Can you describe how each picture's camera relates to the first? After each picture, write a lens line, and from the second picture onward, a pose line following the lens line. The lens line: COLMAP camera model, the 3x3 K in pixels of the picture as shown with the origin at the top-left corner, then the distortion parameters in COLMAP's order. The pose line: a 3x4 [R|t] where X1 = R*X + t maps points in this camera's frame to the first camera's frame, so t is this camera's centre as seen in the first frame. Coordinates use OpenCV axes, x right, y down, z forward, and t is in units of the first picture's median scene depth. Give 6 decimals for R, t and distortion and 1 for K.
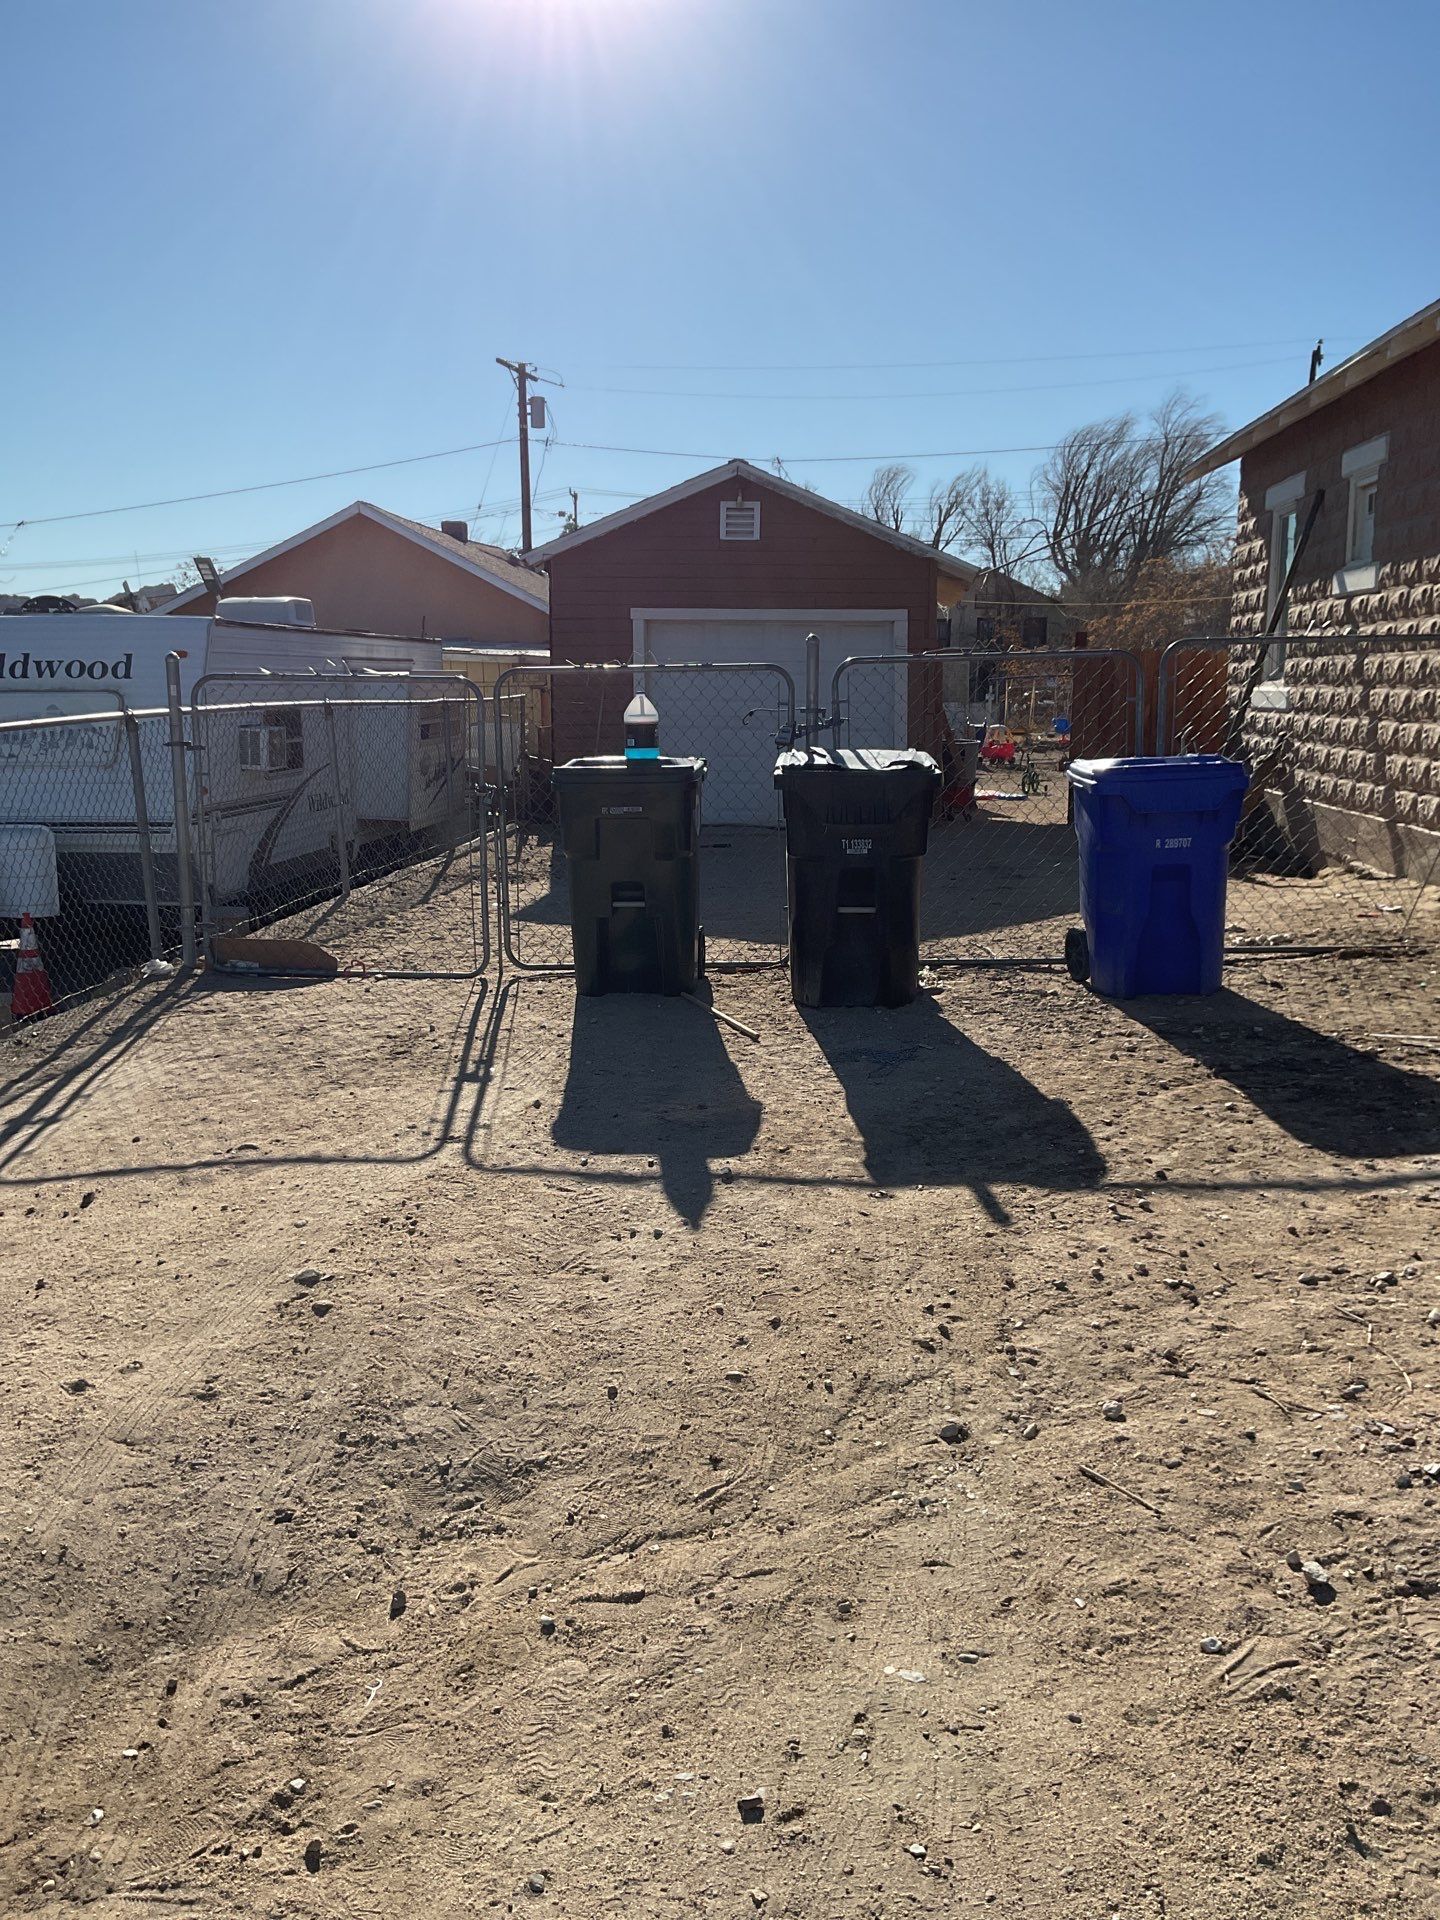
lens RADIAL K [[1565.0, 0, 716.8], [0, 1565.0, 963.9], [0, 0, 1]] dist [0.090477, -0.166873]
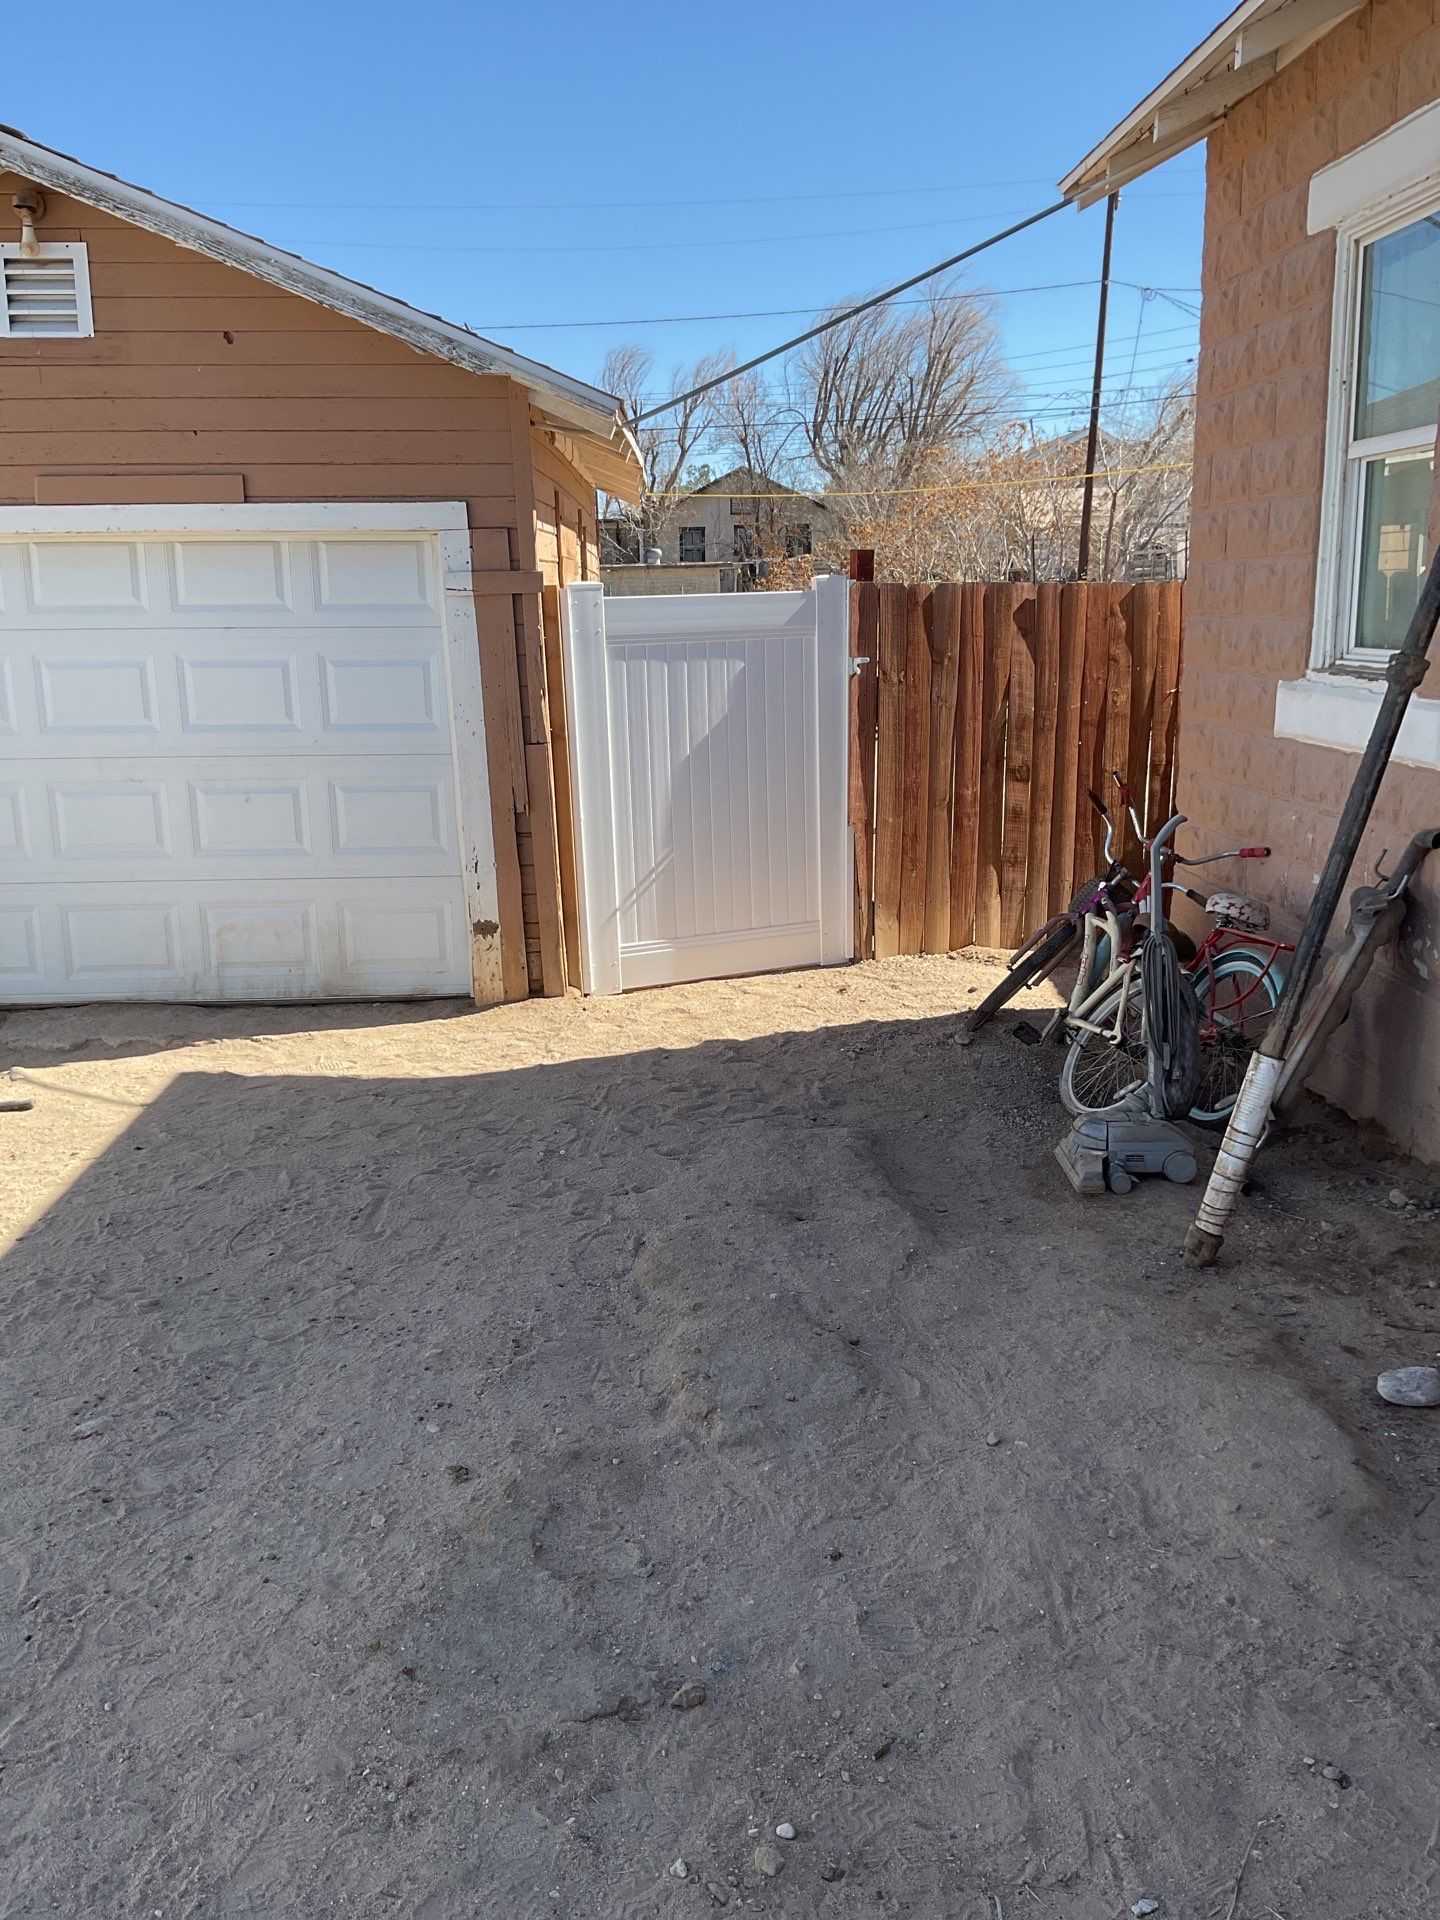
lens RADIAL K [[1557.3, 0, 721.3], [0, 1557.3, 961.5], [0, 0, 1]] dist [0.093571, -0.192132]
pose [[0.989353, -0.054934, 0.134767, 0.124362], [0.047638, 0.997250, 0.056780, -0.120636], [-0.137516, -0.049755, 0.989249, 0.556310]]
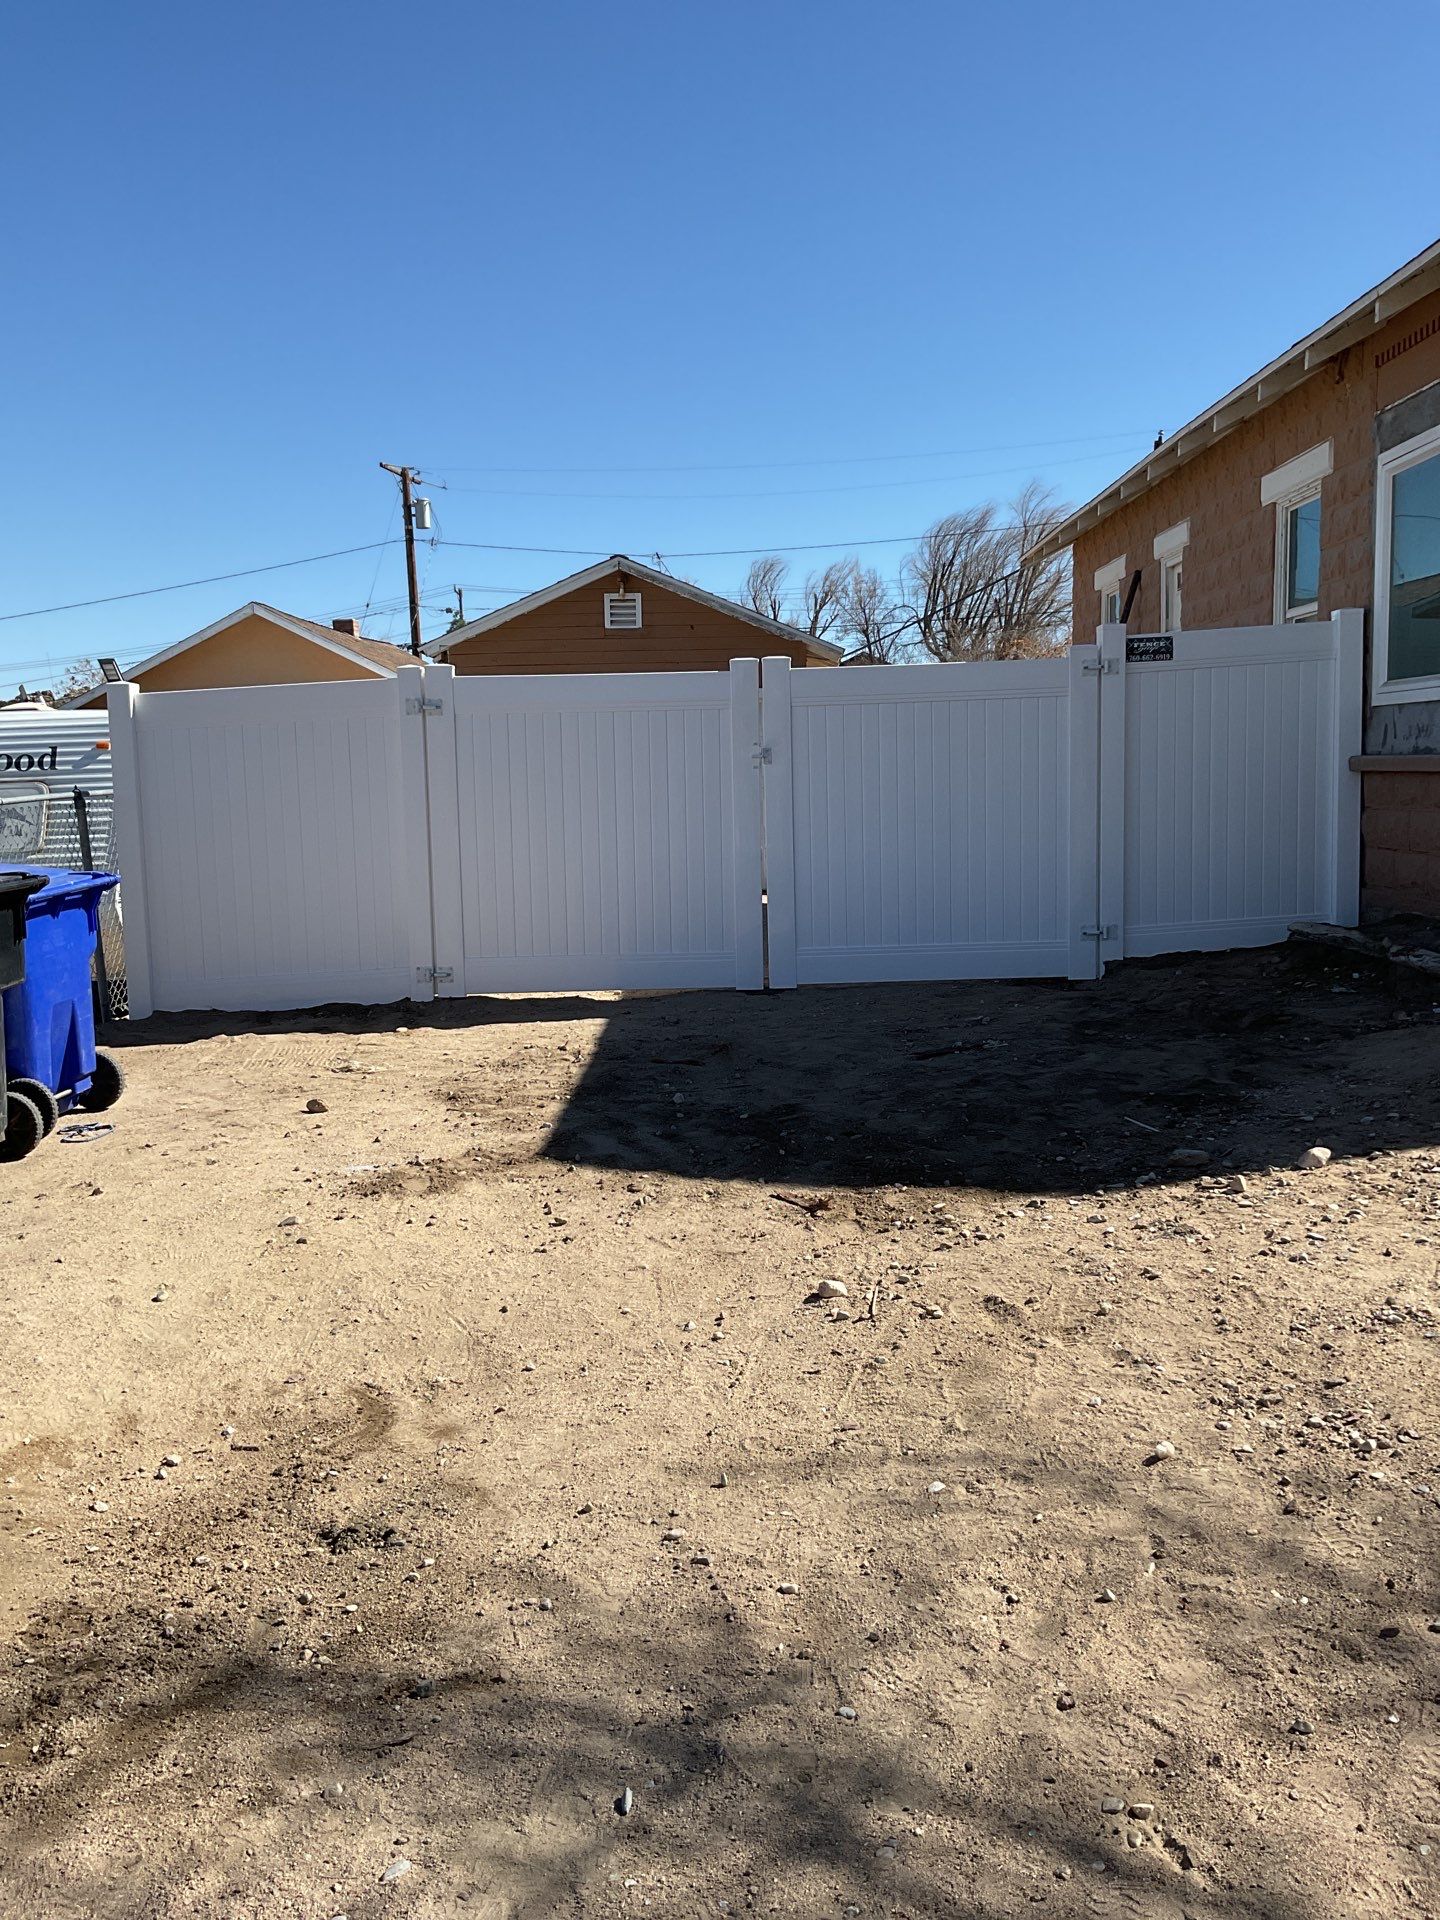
lens RADIAL K [[1563.3, 0, 717.6], [0, 1563.3, 967.6], [0, 0, 1]] dist [0.080457, -0.146112]
pose [[0.997079, -0.039257, 0.065516, -0.000598], [0.042617, 0.997804, -0.050700, 0.020172], [-0.063382, 0.053344, 0.996563, -0.064070]]
